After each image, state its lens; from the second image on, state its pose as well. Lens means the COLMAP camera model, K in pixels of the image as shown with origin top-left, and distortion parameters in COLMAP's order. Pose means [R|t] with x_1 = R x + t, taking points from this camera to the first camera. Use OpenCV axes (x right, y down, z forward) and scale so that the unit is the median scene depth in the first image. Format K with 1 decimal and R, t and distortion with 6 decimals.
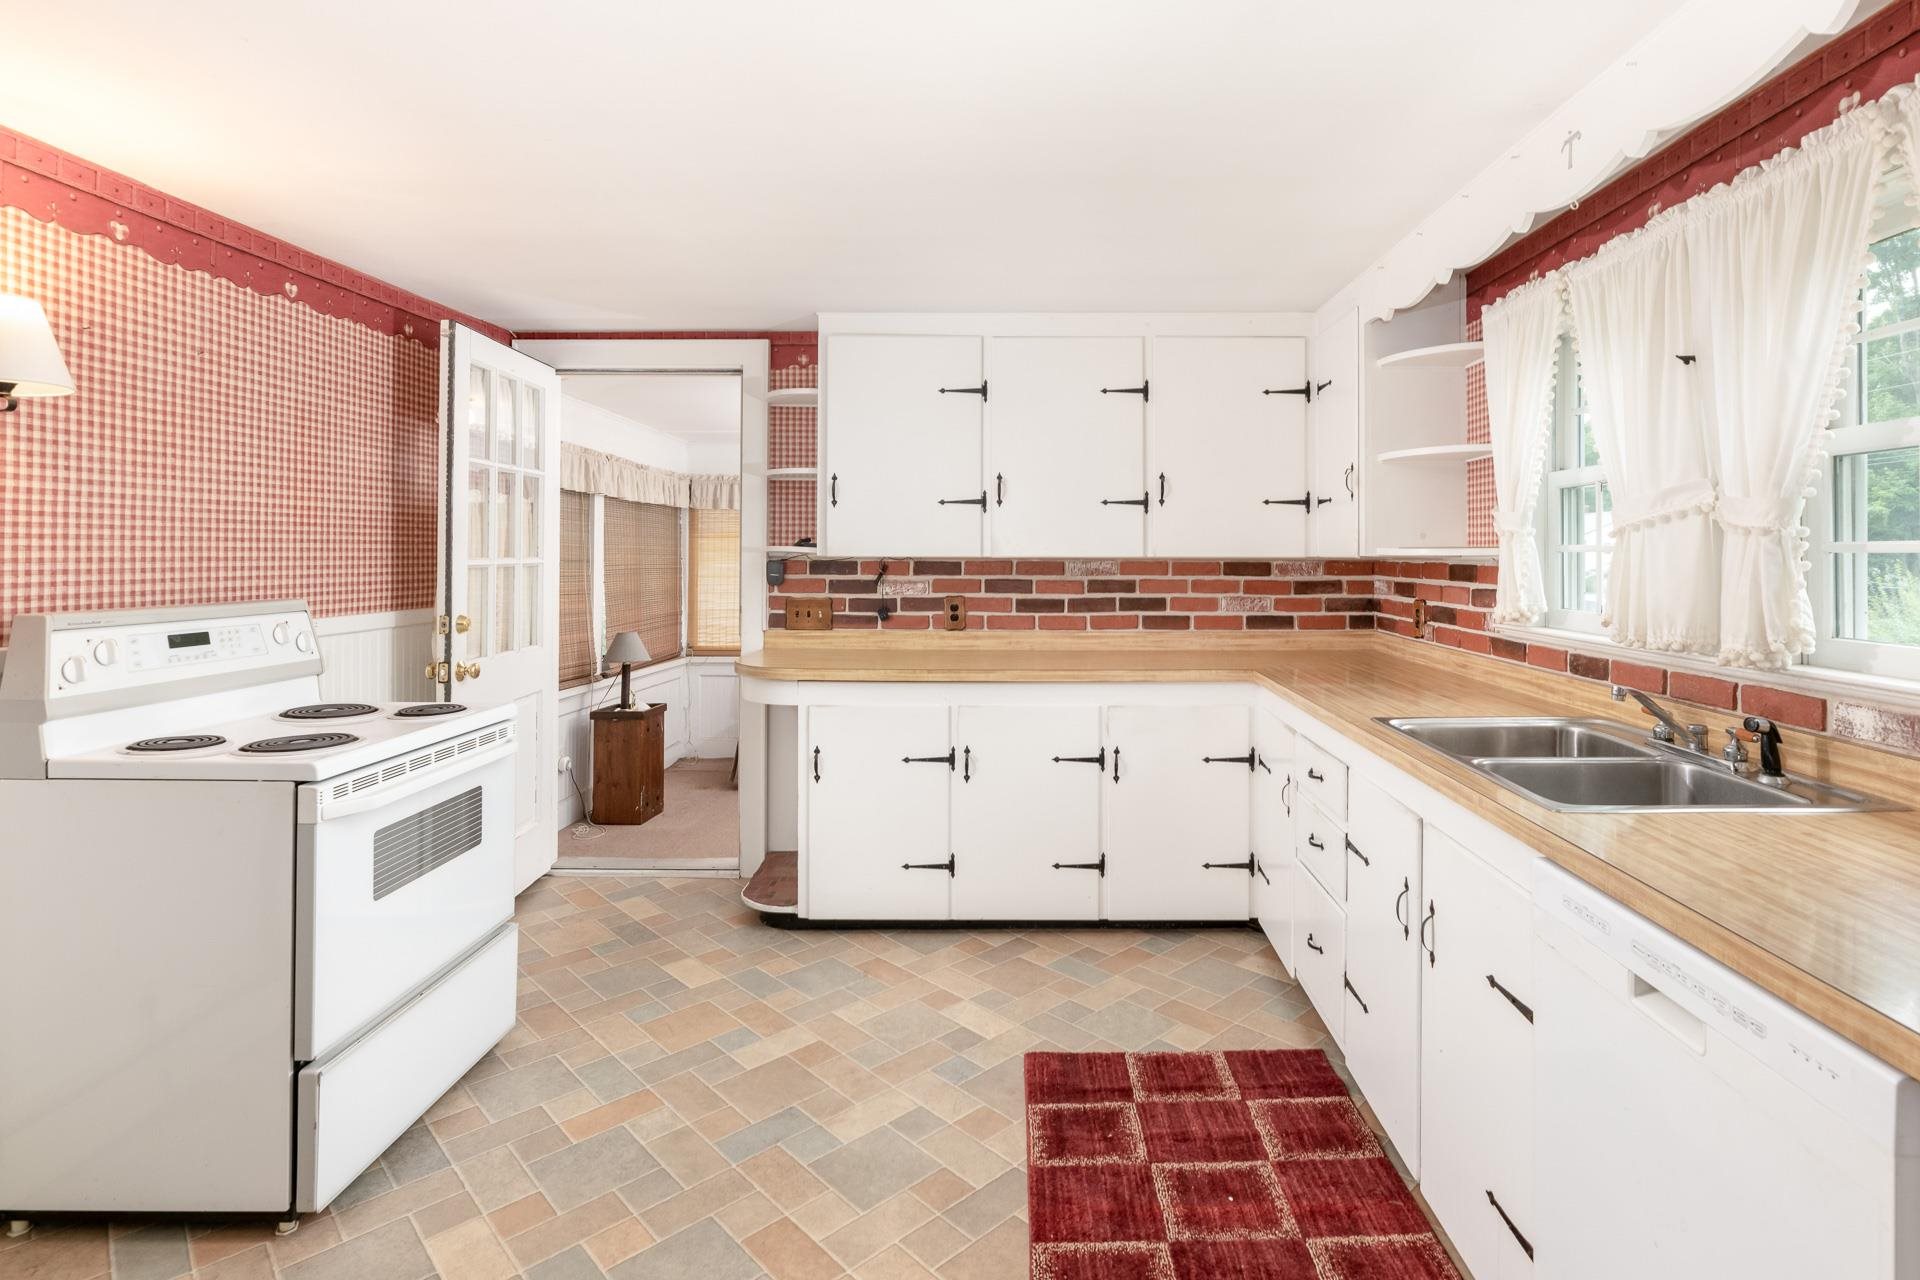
lens RADIAL K [[1001.7, 0, 1001.8], [0, 1001.7, 550.1], [0, 0, 1]] dist [-0.003942, 0.001897]
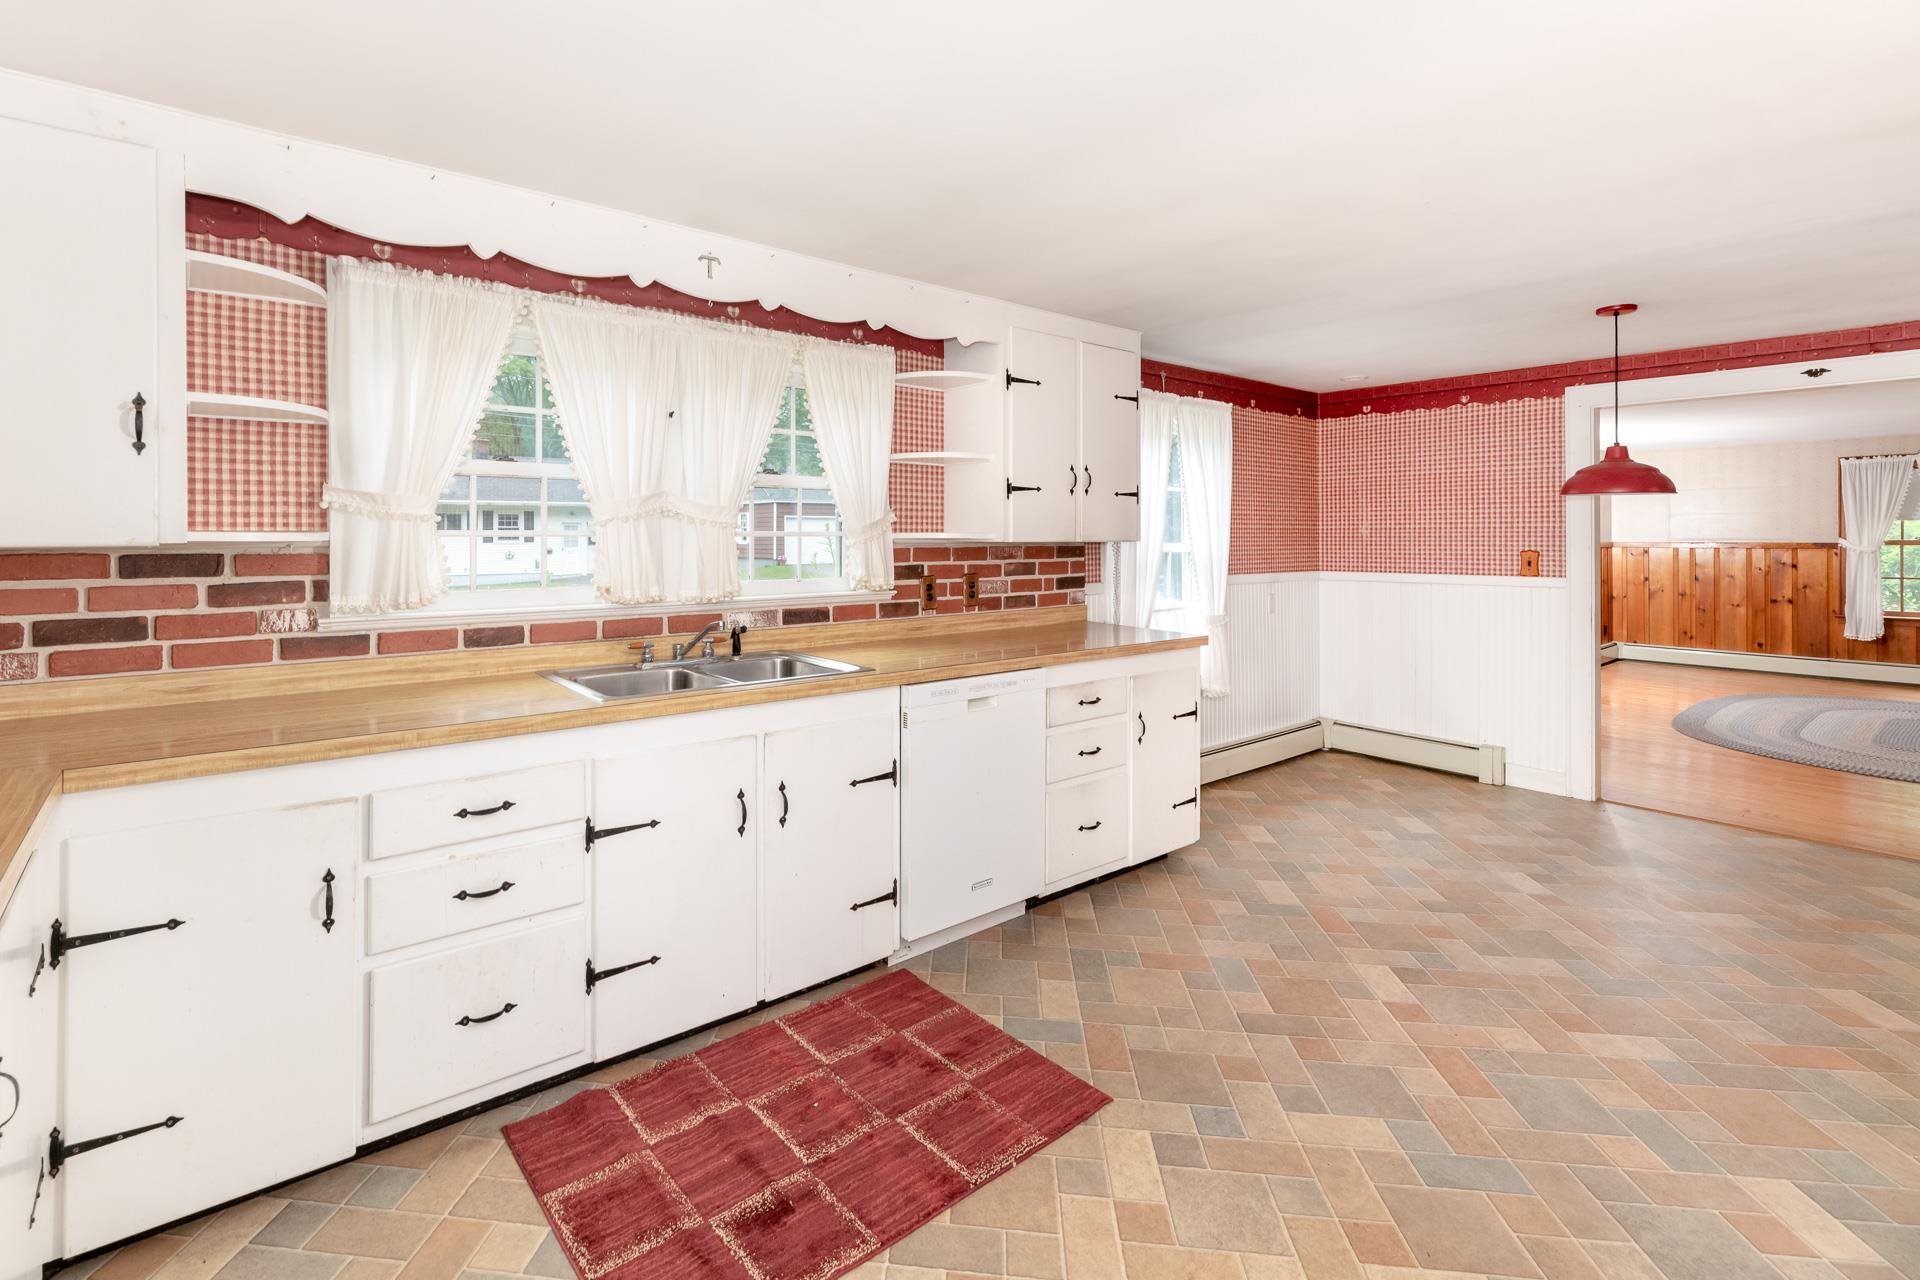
lens RADIAL K [[871.7, 0, 921.4], [0, 871.7, 542.8], [0, 0, 1]] dist [-0.029405, 0.003866]
pose [[-0.662962, -0.002263, 0.748649, -0.362384], [0.000437, 0.999994, 0.003409, 0.004258], [-0.748653, 0.002587, -0.662958, 0.970652]]
